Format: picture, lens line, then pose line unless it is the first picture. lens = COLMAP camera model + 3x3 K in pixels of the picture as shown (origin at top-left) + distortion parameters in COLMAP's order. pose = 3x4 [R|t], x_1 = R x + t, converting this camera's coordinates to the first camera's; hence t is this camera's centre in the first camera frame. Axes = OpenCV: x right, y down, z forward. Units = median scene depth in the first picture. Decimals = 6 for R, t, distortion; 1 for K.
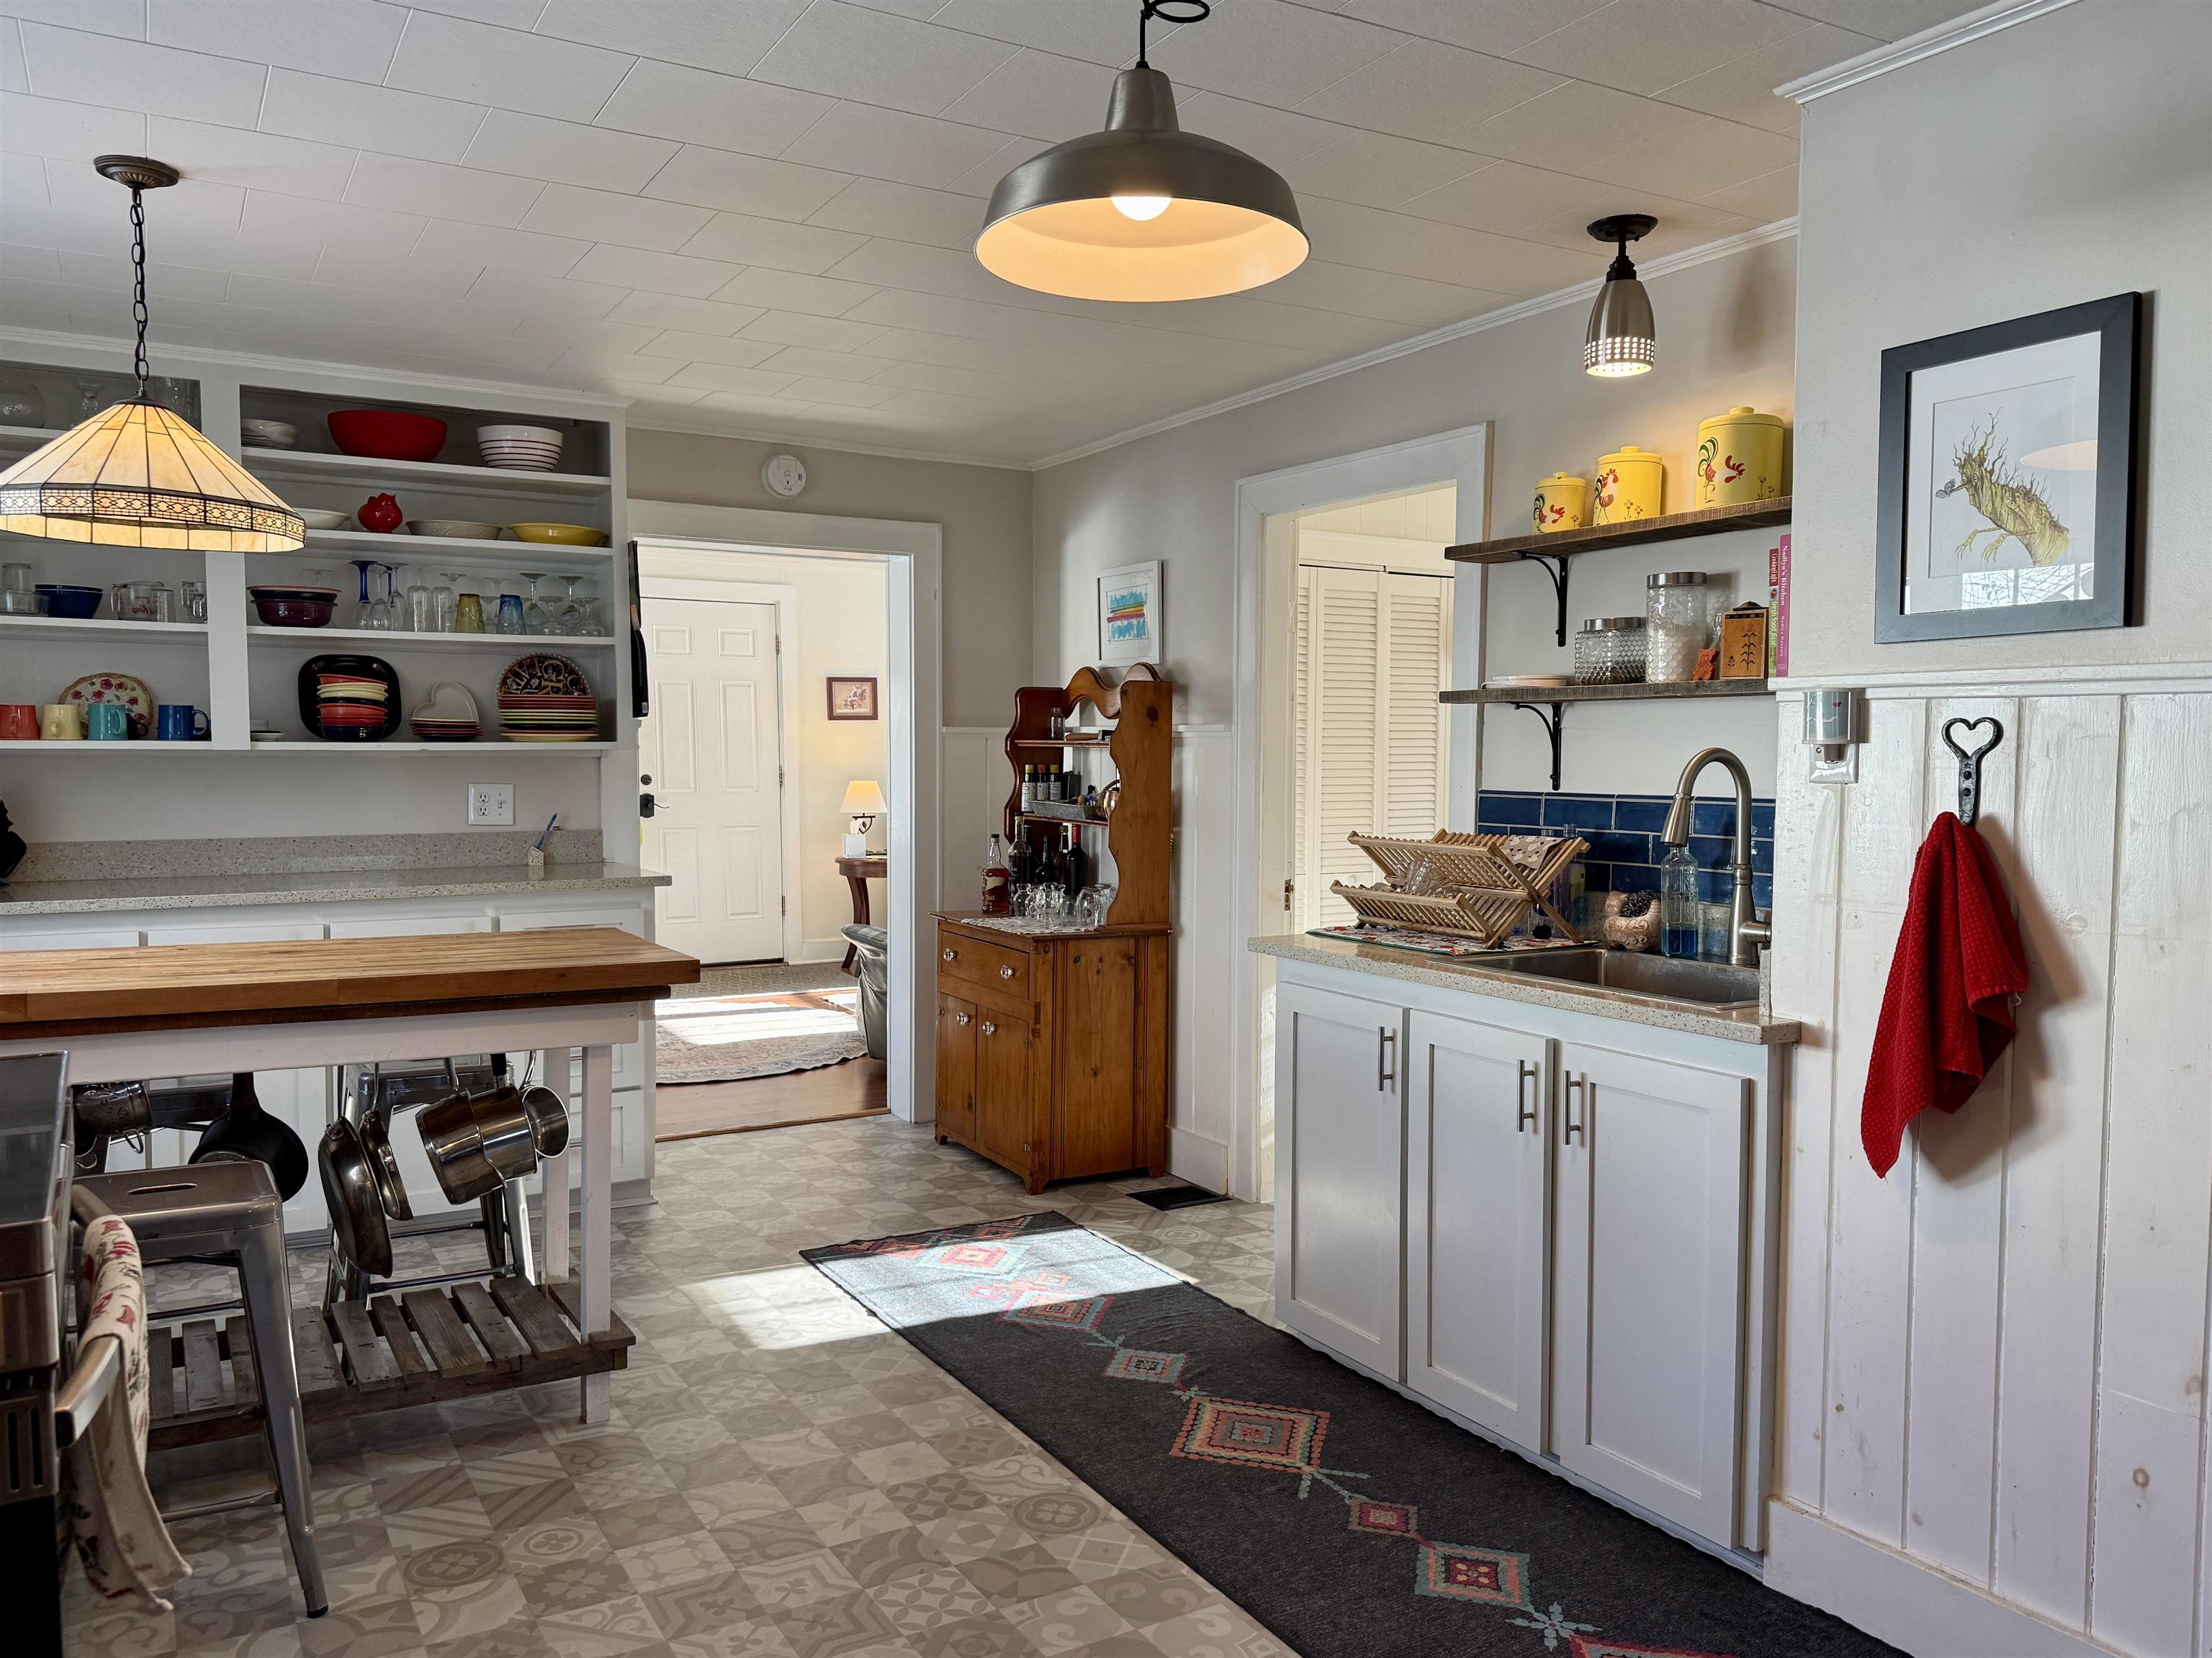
lens RADIAL K [[1613.9, 0, 1097.5], [0, 1613.9, 834.2], [0, 0, 1]] dist [0.043829, -0.055120]
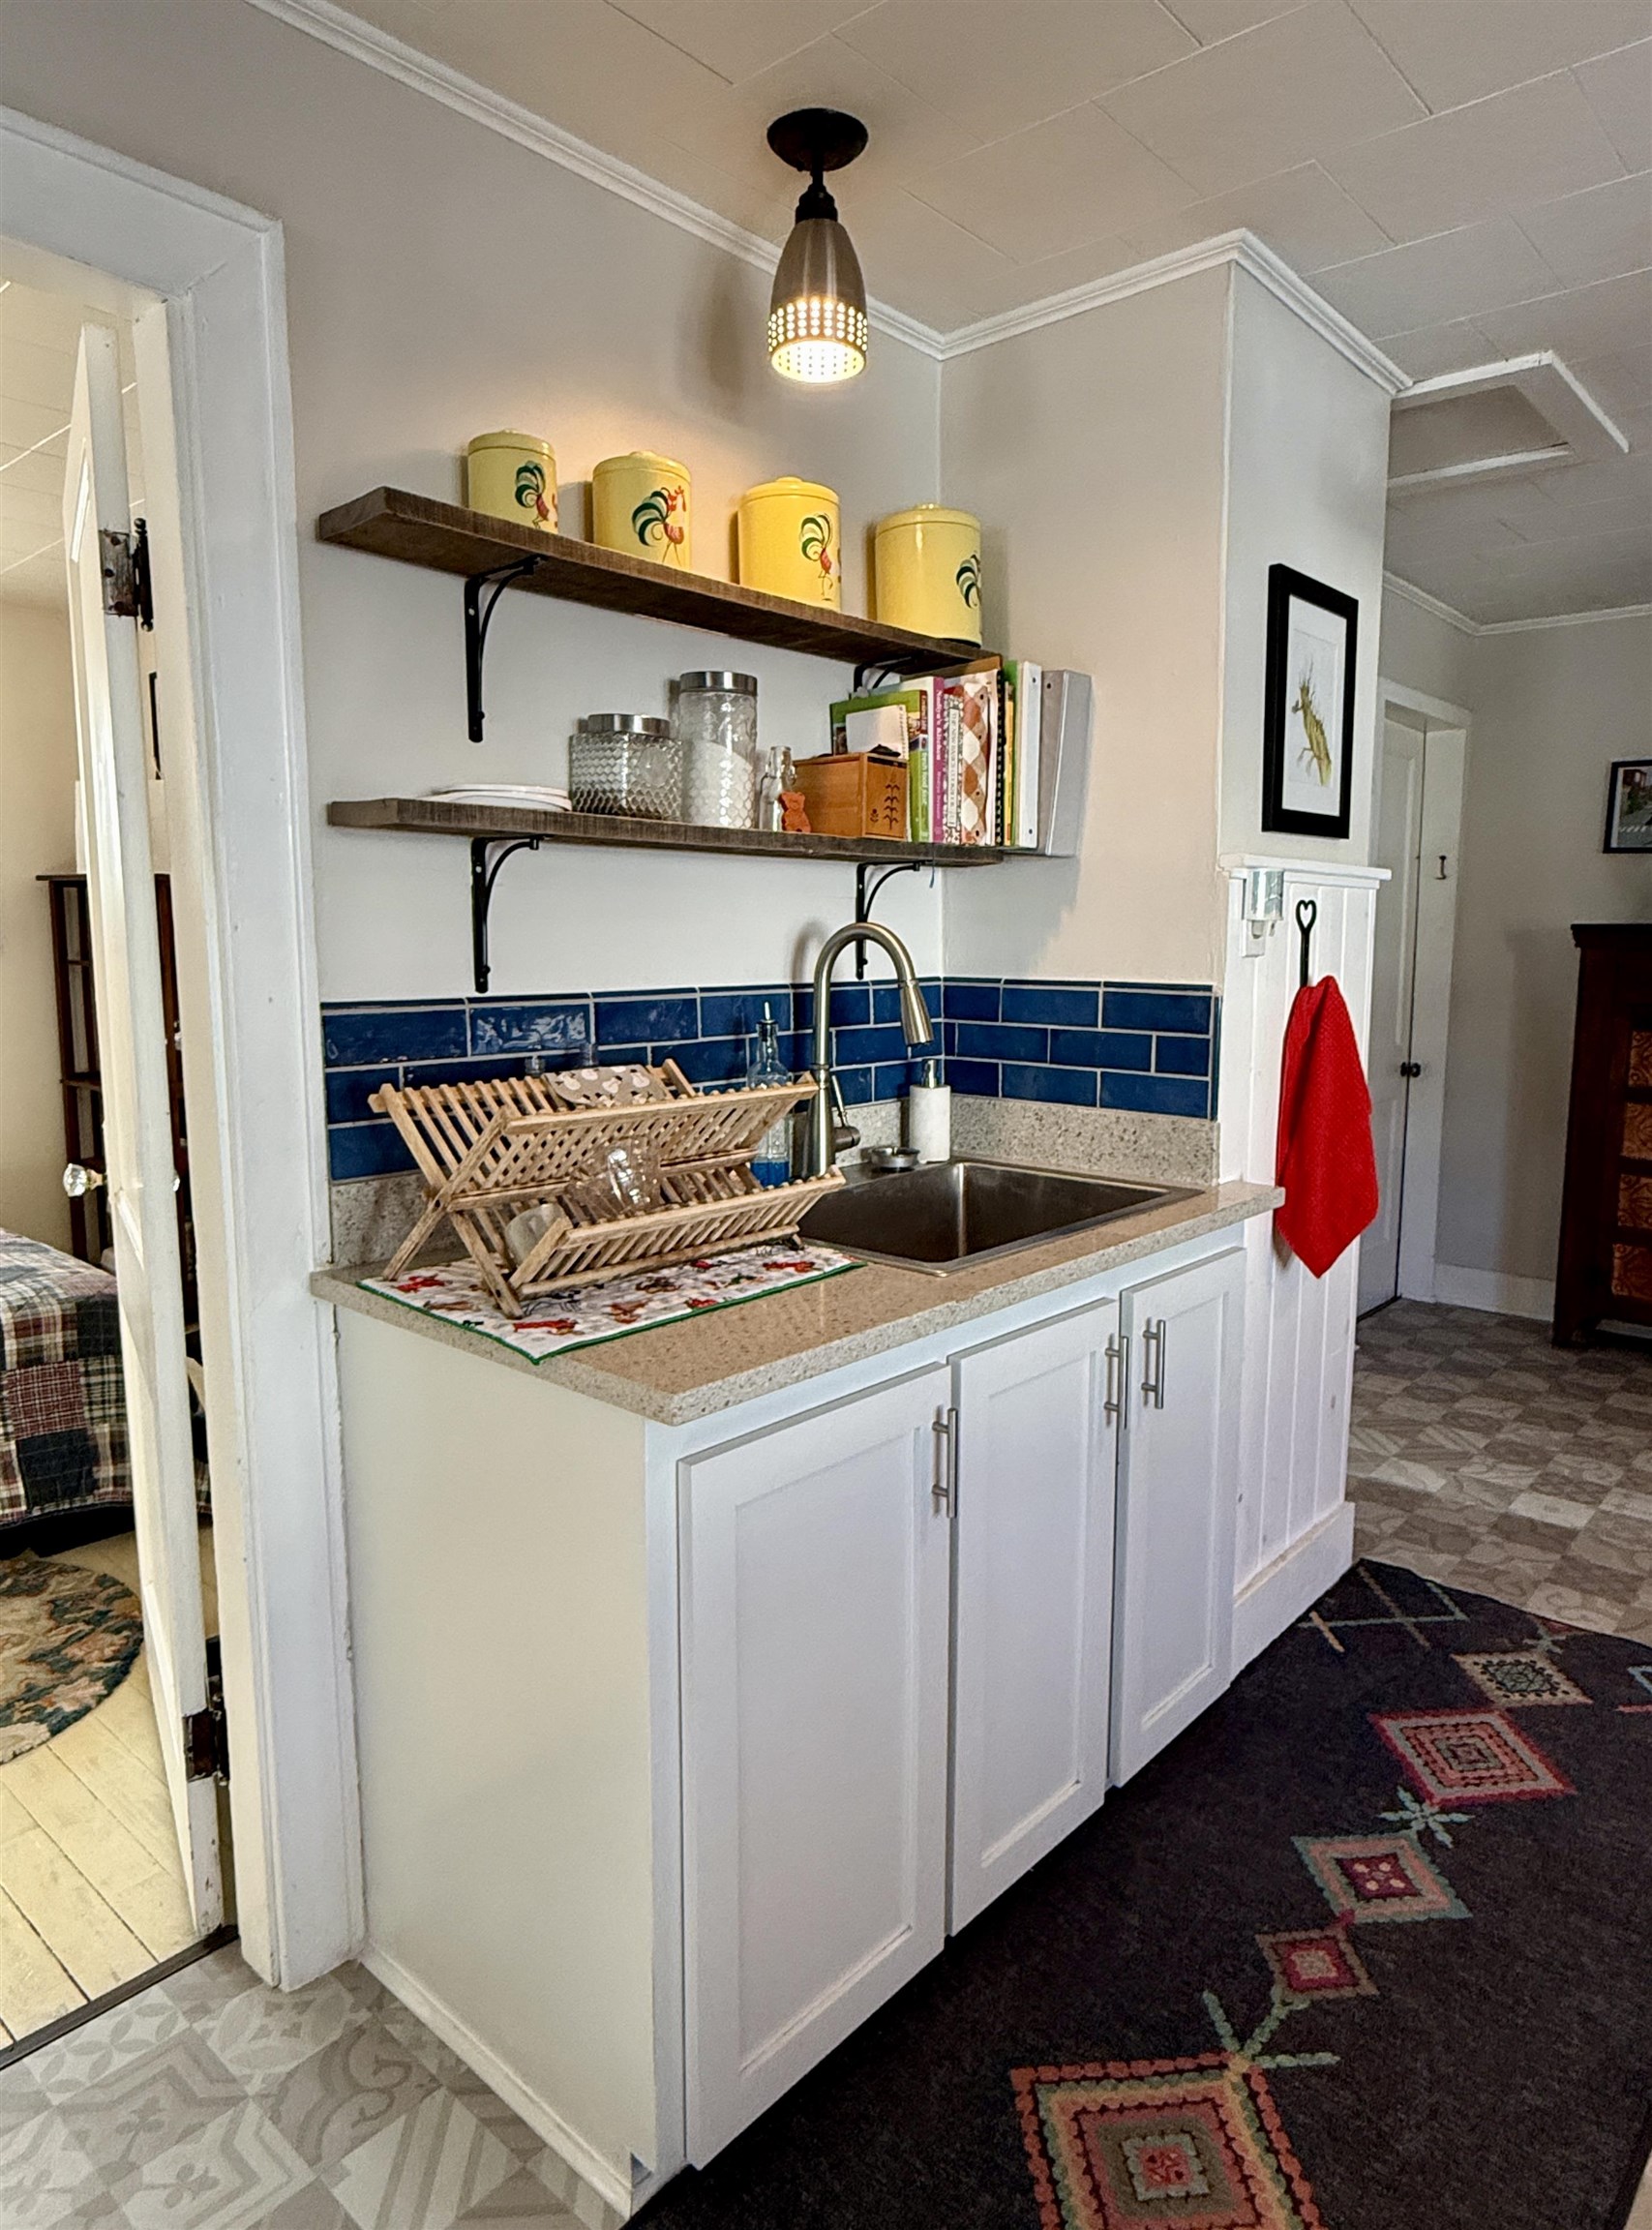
lens RADIAL K [[1357.0, 0, 826.0], [0, 1357.0, 1115.0], [0, 0, 1]] dist [-0.001030, 0.001615]
pose [[-0.304592, -0.129215, 0.943677, -0.247746], [0.048095, 0.987405, 0.150726, -0.057796], [-0.951268, 0.091297, -0.294541, 1.152995]]
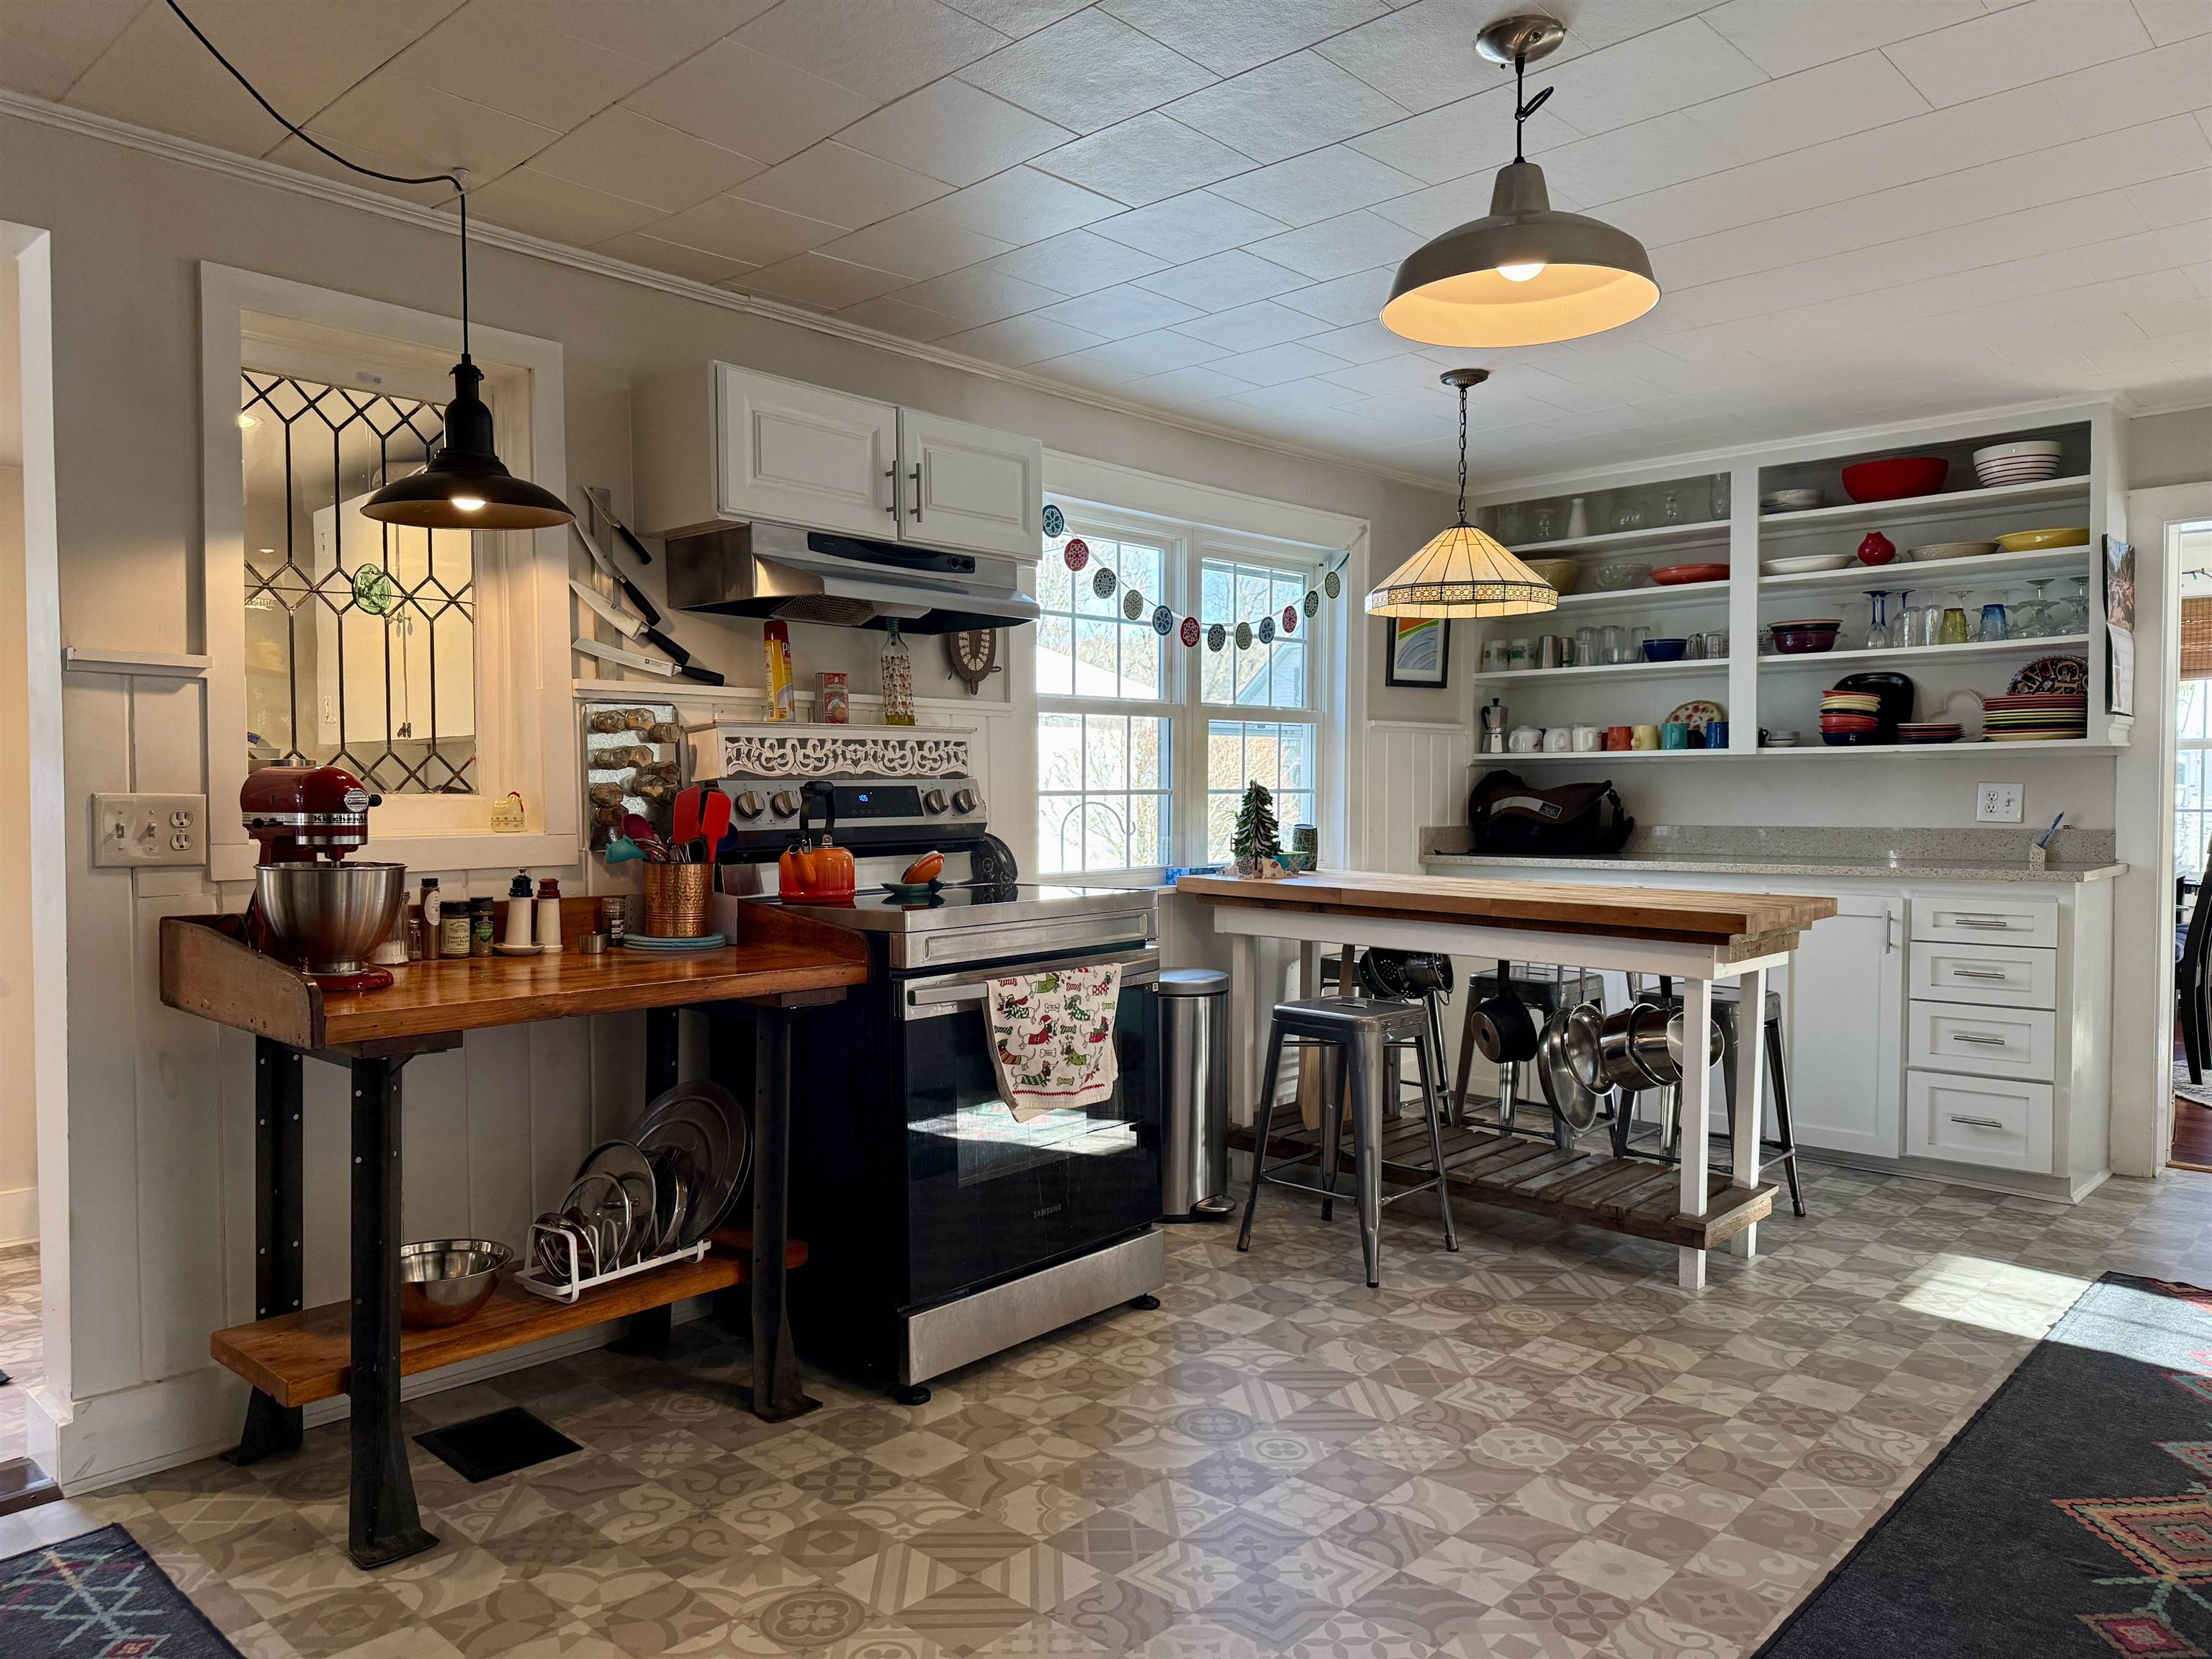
lens RADIAL K [[1553.2, 0, 1095.8], [0, 1553.2, 820.6], [0, 0, 1]] dist [0.007214, -0.007985]
pose [[0.288945, 0.013685, -0.957248, 0.650585], [-0.044752, 0.998998, 0.000774, 0.028814], [0.956299, 0.042615, 0.289267, 0.214095]]
